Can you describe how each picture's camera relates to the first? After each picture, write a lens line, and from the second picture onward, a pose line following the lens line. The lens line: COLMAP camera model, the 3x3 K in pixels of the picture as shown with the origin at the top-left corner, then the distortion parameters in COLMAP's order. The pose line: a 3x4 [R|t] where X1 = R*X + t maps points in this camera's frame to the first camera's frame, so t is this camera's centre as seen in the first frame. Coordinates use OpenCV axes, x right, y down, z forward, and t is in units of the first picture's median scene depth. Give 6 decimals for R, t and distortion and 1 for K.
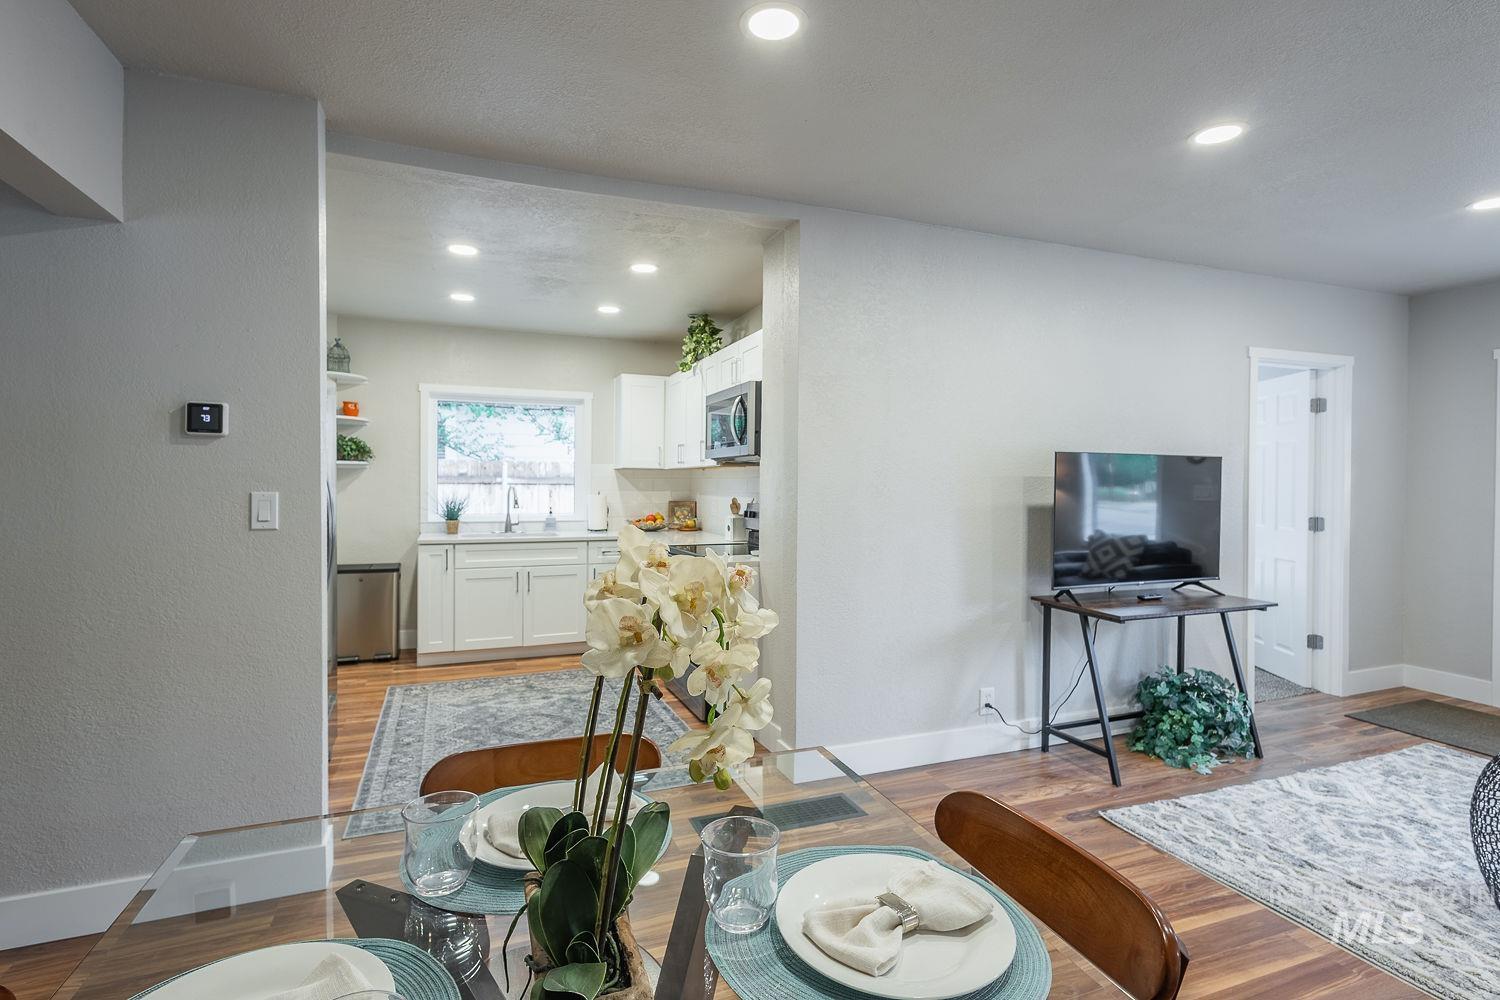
lens RADIAL K [[710.7, 0, 745.3], [0, 710.7, 491.4], [0, 0, 1]] dist [-0.001913, 0.000927]
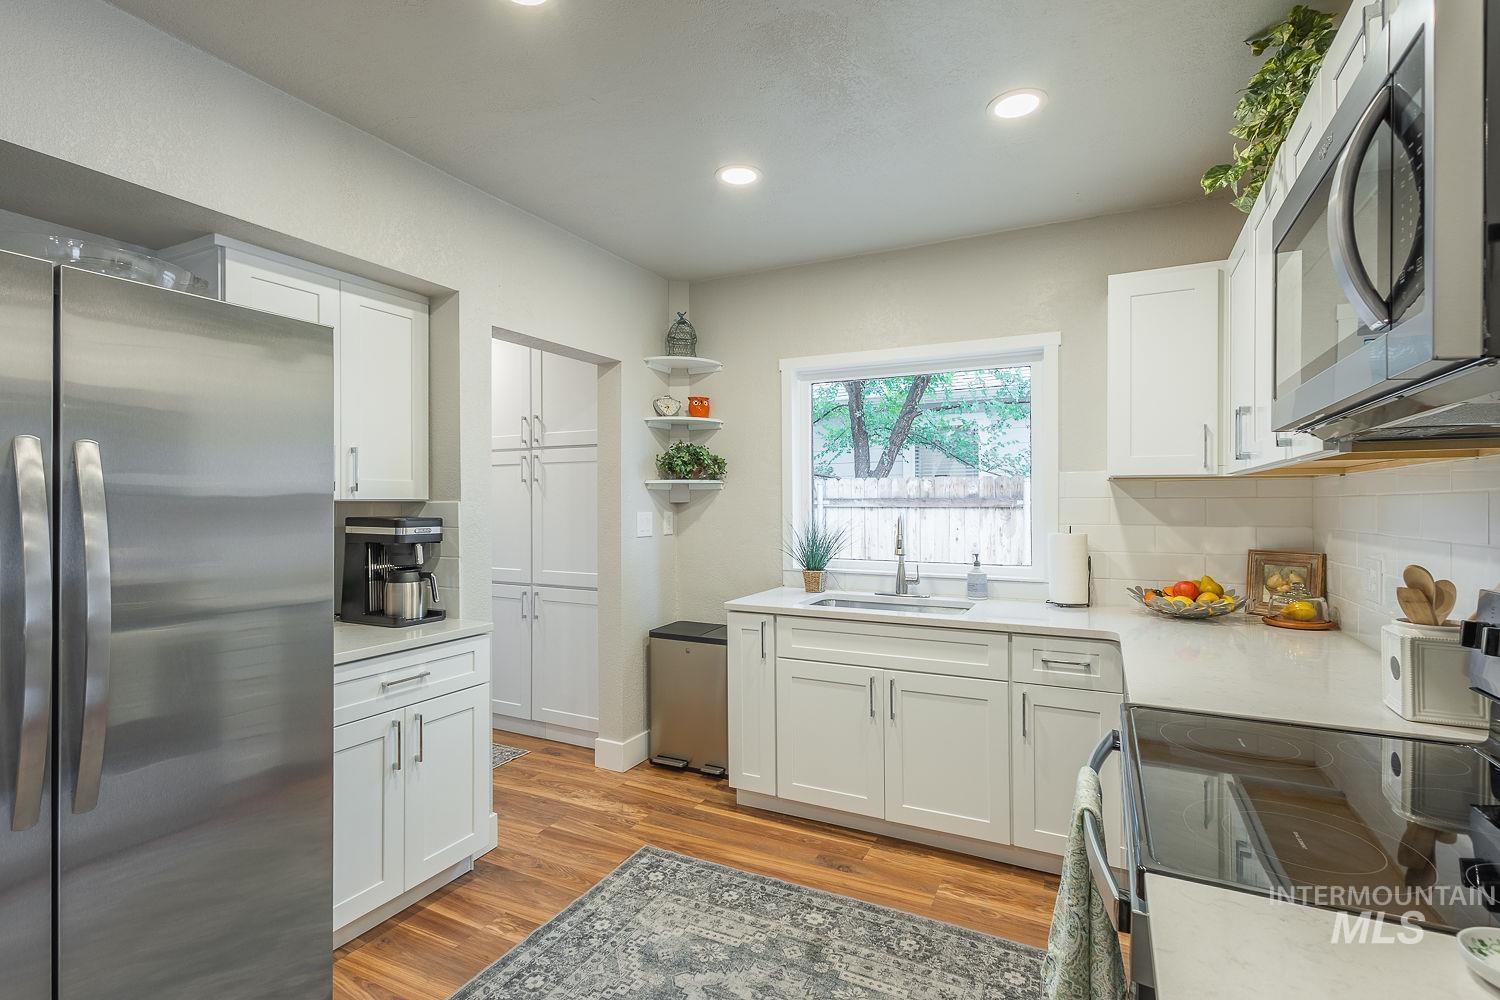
lens RADIAL K [[710.7, 0, 755.5], [0, 710.7, 494.0], [0, 0, 1]] dist [-0.001913, 0.000927]
pose [[0.671873, -0.016476, -0.740483, 0.014922], [-0.004139, 0.999653, -0.025998, -0.009223], [0.740655, 0.020532, 0.671572, 0.544664]]
